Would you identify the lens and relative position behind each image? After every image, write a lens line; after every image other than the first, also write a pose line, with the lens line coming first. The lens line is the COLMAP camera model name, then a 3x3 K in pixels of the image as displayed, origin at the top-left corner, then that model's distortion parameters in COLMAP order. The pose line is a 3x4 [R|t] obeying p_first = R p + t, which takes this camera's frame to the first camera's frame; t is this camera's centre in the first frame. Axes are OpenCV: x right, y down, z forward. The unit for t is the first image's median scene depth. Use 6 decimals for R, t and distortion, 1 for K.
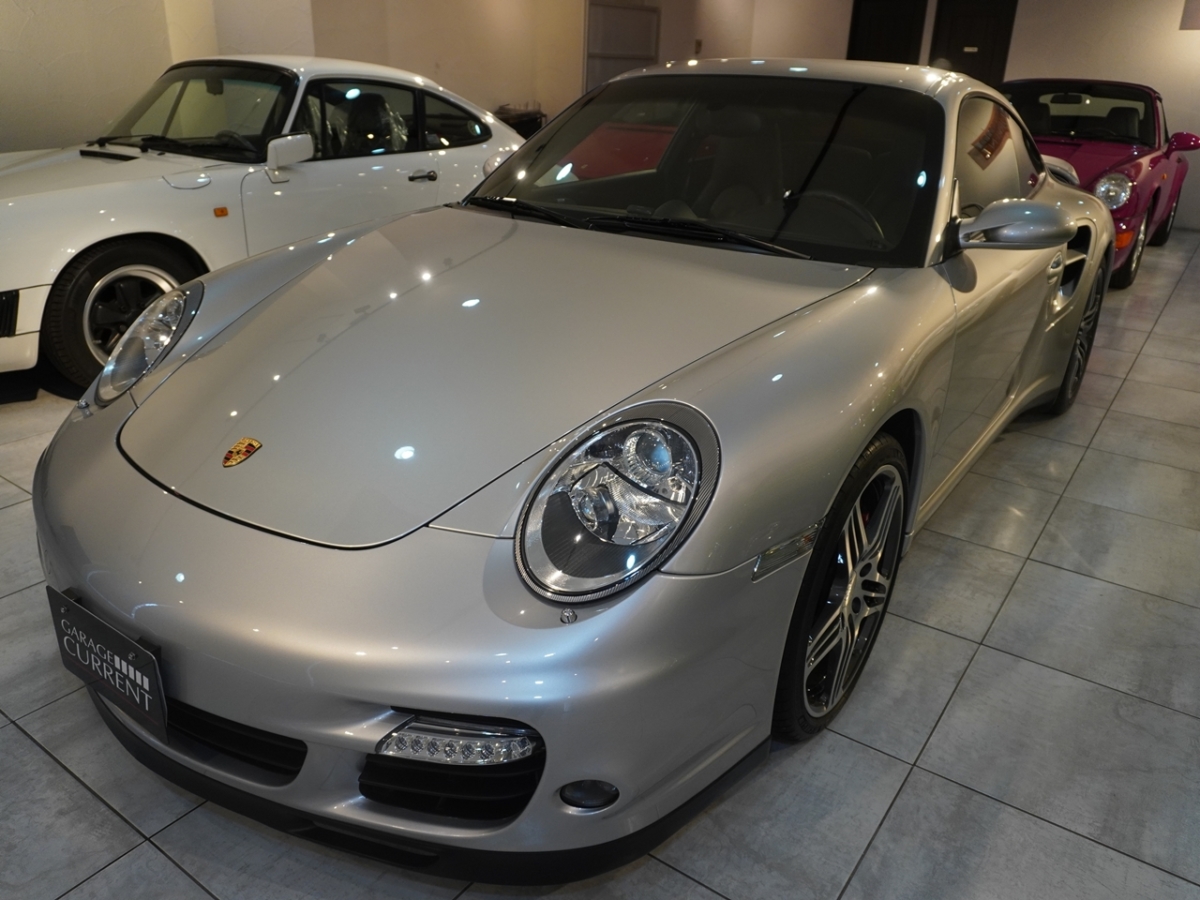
lens RADIAL K [[888.5, 0, 601.0], [0, 888.5, 431.3], [0, 0, 1]] dist [0.001721, -0.027935]
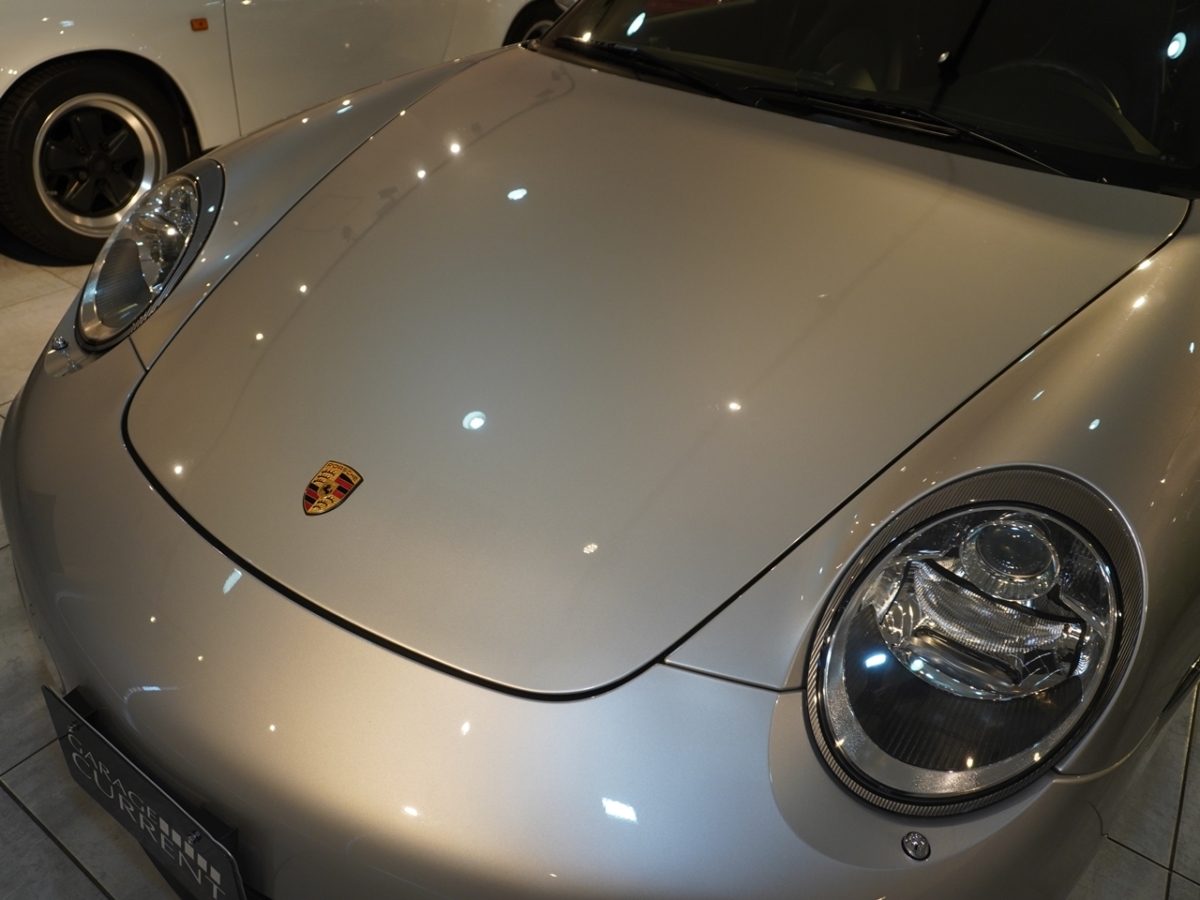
lens RADIAL K [[898.3, 0, 600.0], [0, 898.3, 450.0], [0, 0, 1]] dist [-0.027016, -0.004695]
pose [[0.998039, 0.043257, 0.045240, -0.183237], [-0.051536, 0.978087, 0.201719, -0.108646], [-0.035523, -0.203655, 0.978398, 0.278872]]
